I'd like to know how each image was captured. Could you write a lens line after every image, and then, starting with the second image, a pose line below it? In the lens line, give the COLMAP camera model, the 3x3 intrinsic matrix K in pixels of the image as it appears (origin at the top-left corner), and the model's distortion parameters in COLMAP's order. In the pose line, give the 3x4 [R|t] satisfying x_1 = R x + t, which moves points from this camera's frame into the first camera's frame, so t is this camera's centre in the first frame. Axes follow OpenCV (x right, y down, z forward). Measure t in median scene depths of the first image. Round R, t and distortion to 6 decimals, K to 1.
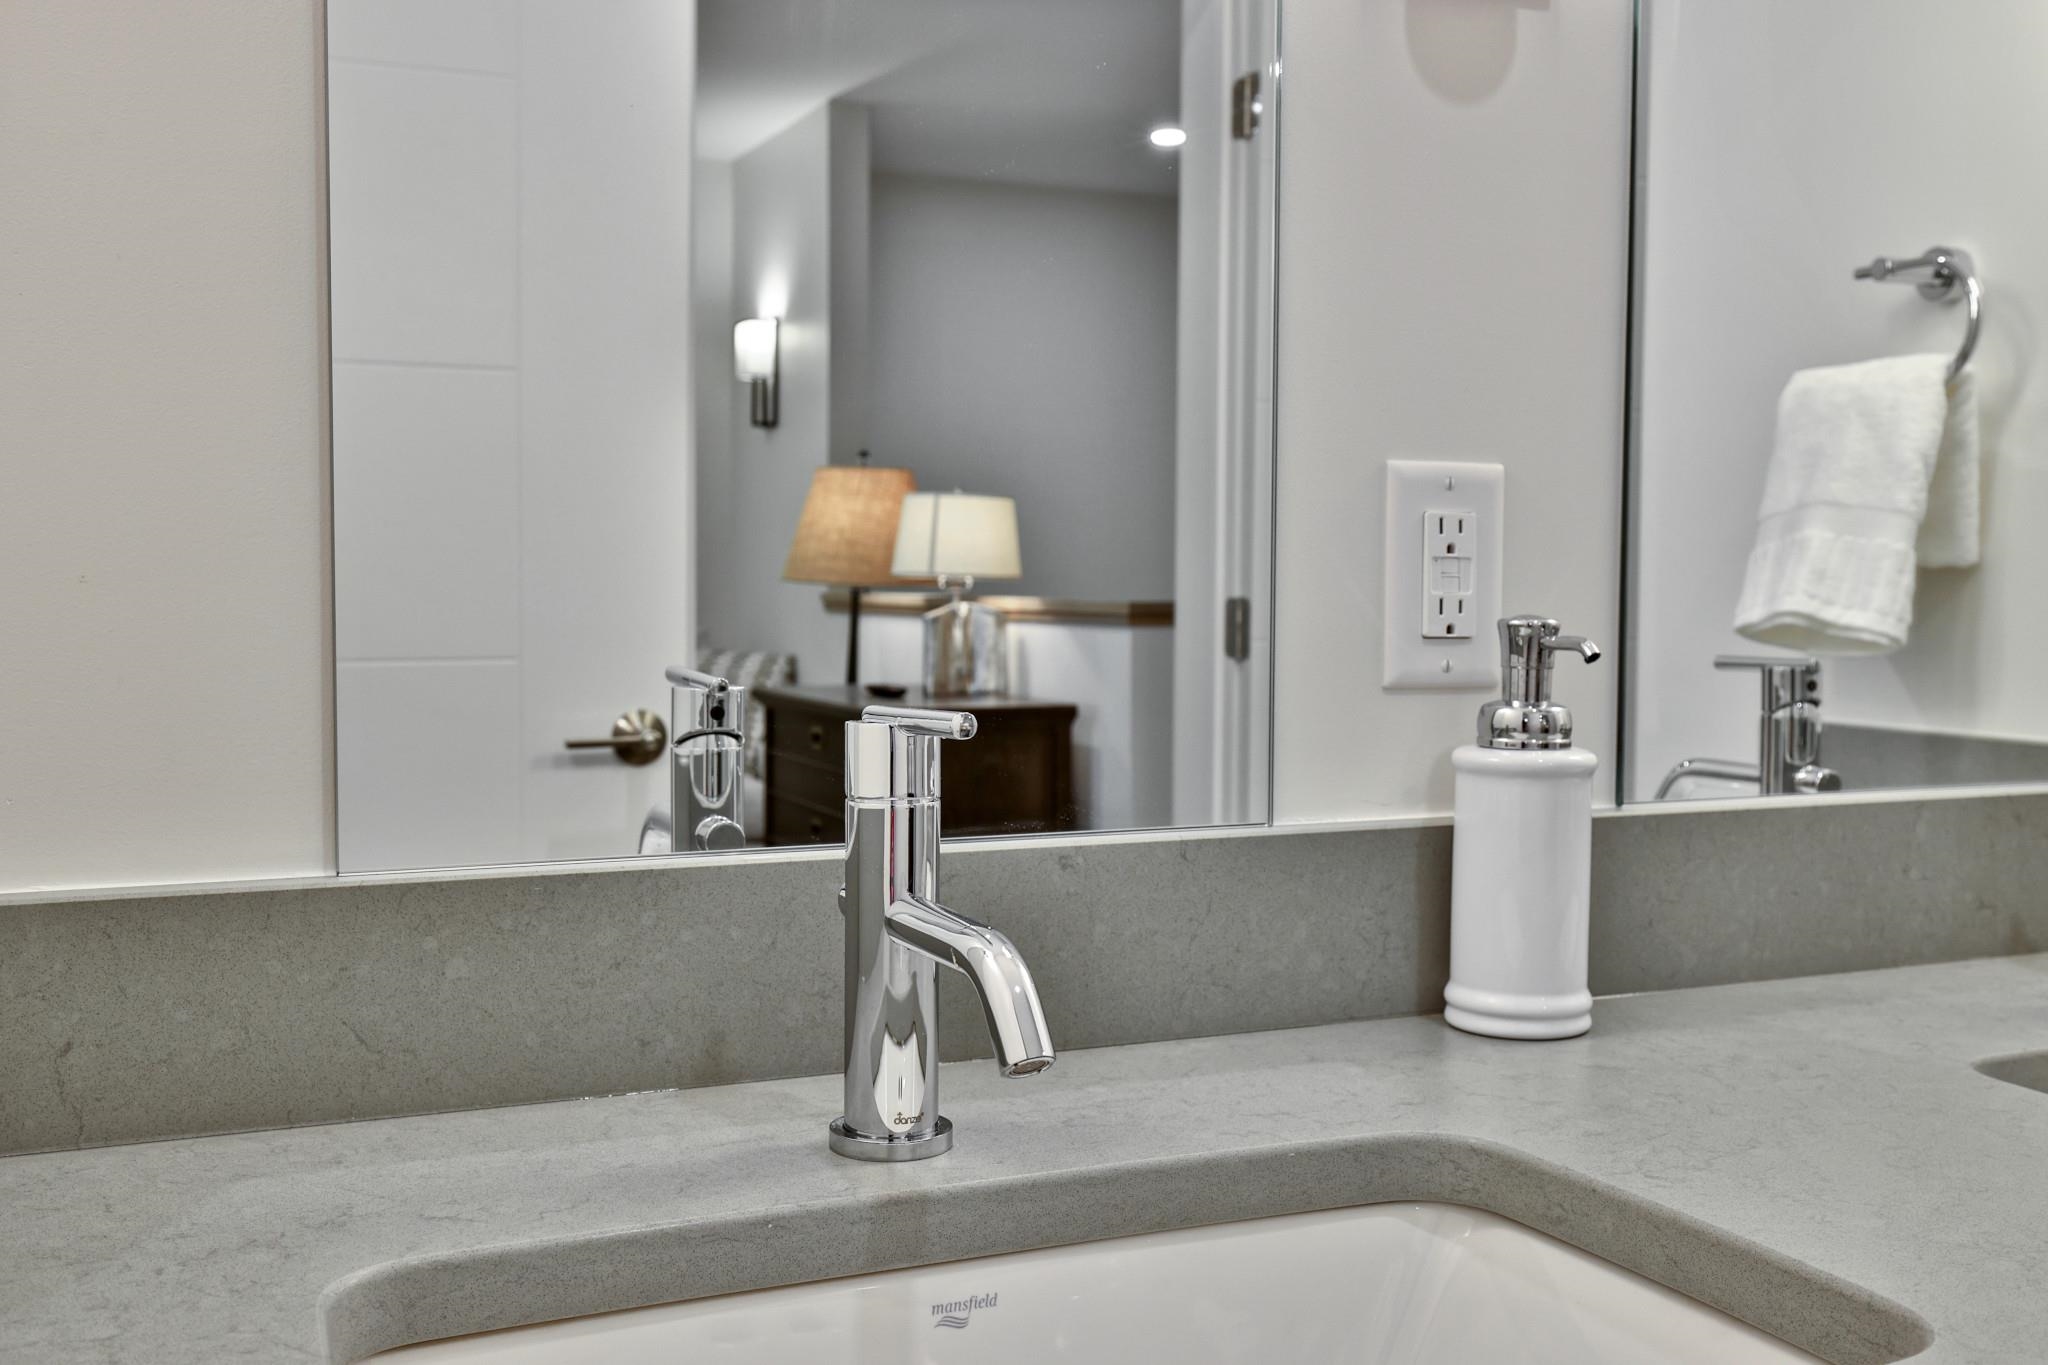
lens RADIAL K [[2079.7, 0, 1024.0], [0, 2079.7, 682.5], [0, 0, 1]] dist [-0.000685, 0.012678]
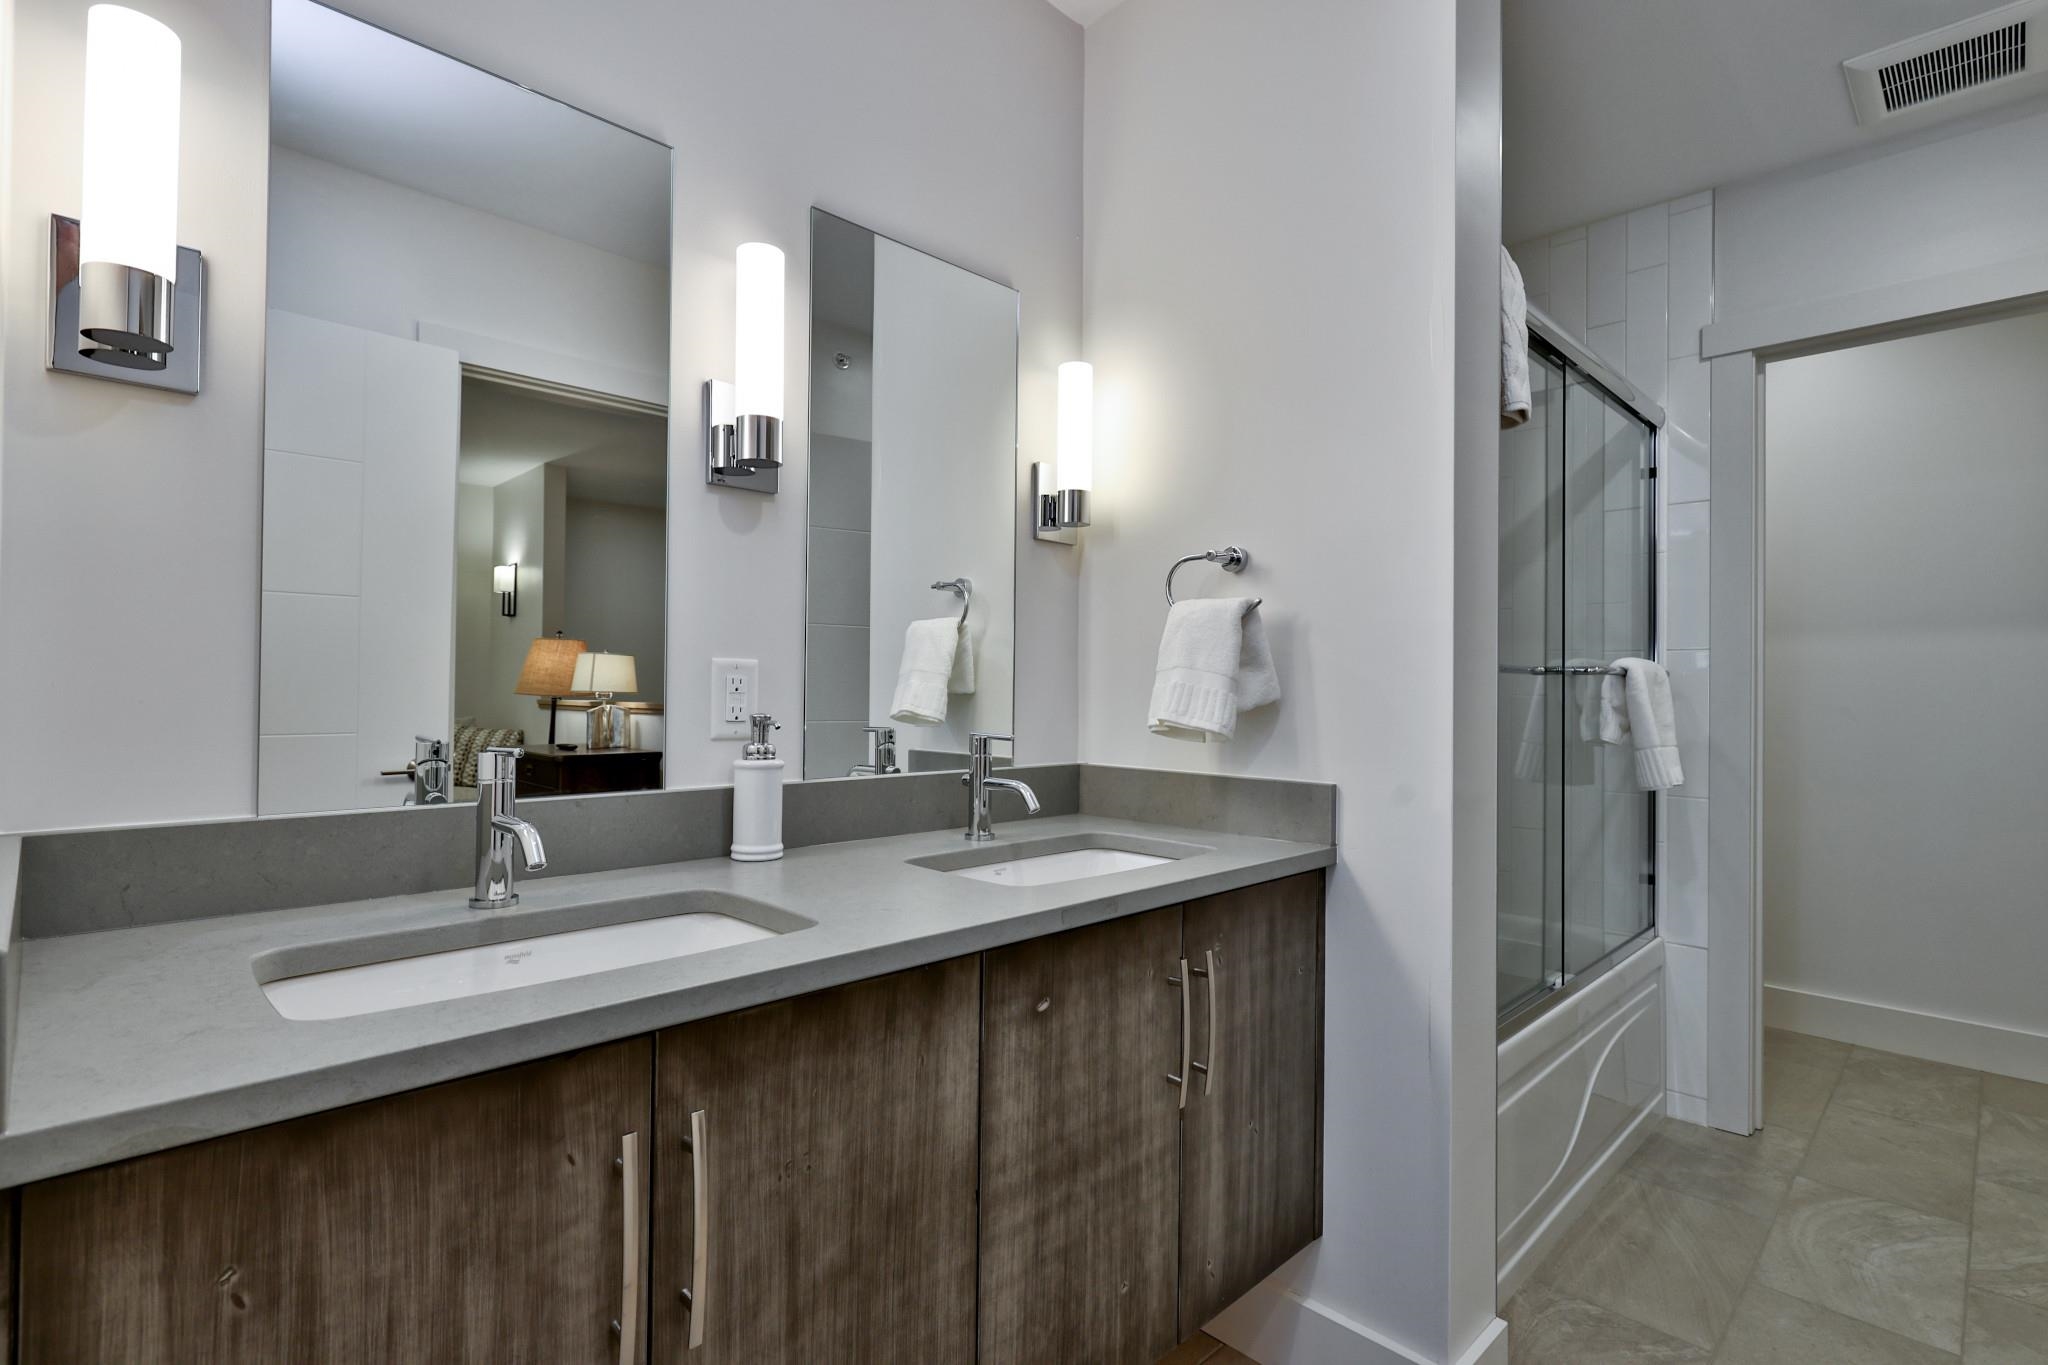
lens RADIAL K [[977.0, 0, 1024.0], [0, 977.0, 682.5], [0, 0, 1]] dist [-0.000053, 0.001272]
pose [[0.938235, 0.007172, 0.345924, 0.074275], [0.013340, 0.998292, -0.056880, 0.004399], [-0.345741, 0.057981, 0.936537, -0.248831]]
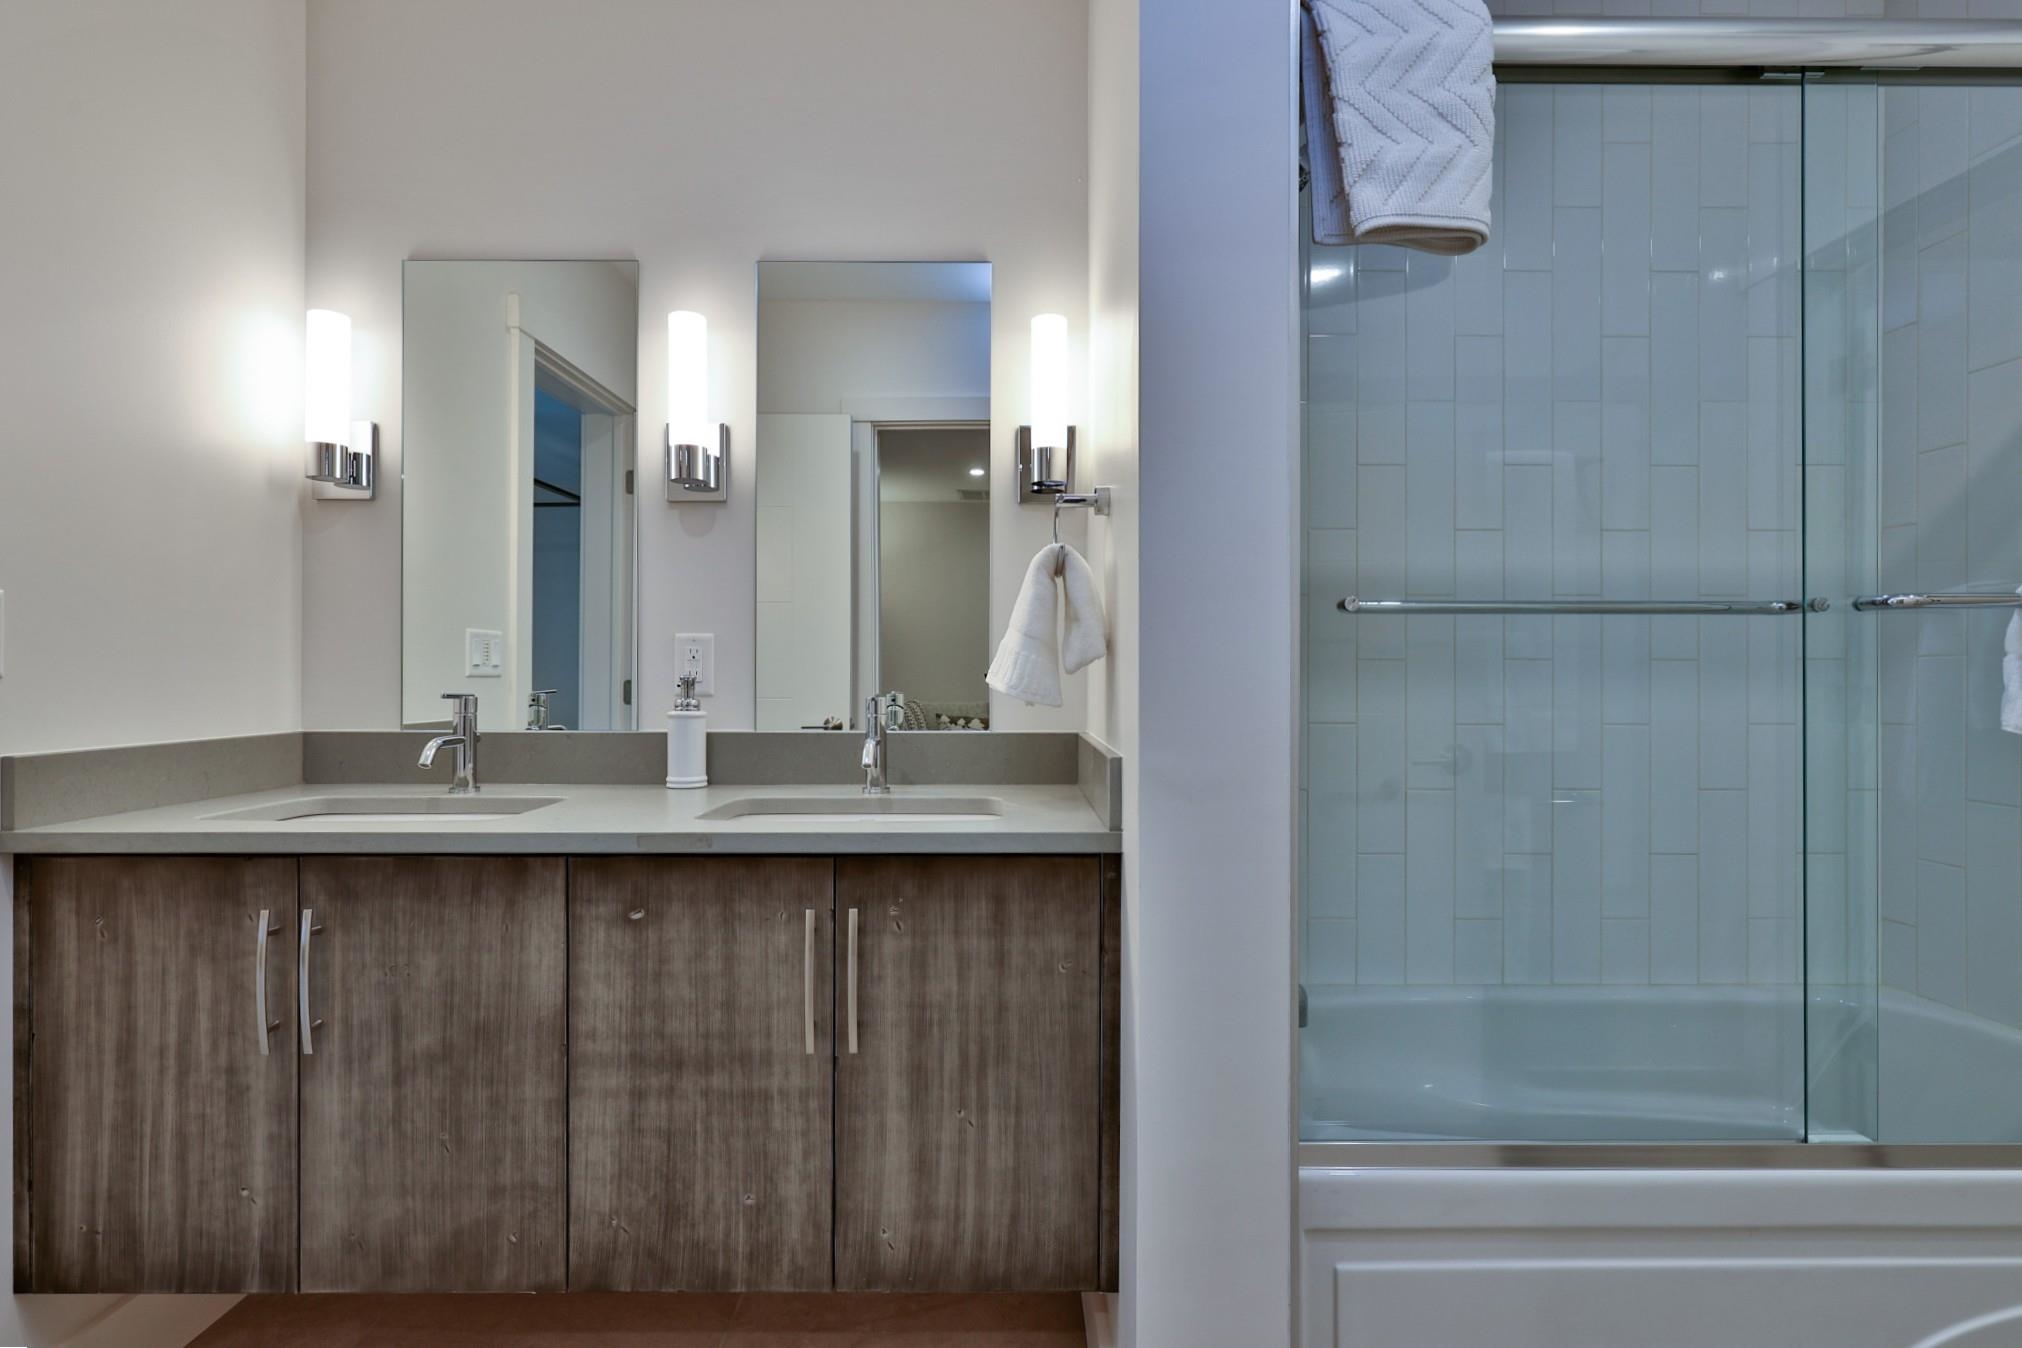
lens RADIAL K [[973.7, 0, 1011.0], [0, 973.7, 674.0], [0, 0, 1]] dist [0.000287, 0.000651]
pose [[0.909300, -0.005994, -0.416098, 0.942522], [-0.016915, 0.998538, -0.051347, 0.028681], [0.415797, 0.053728, 0.907869, -0.213090]]
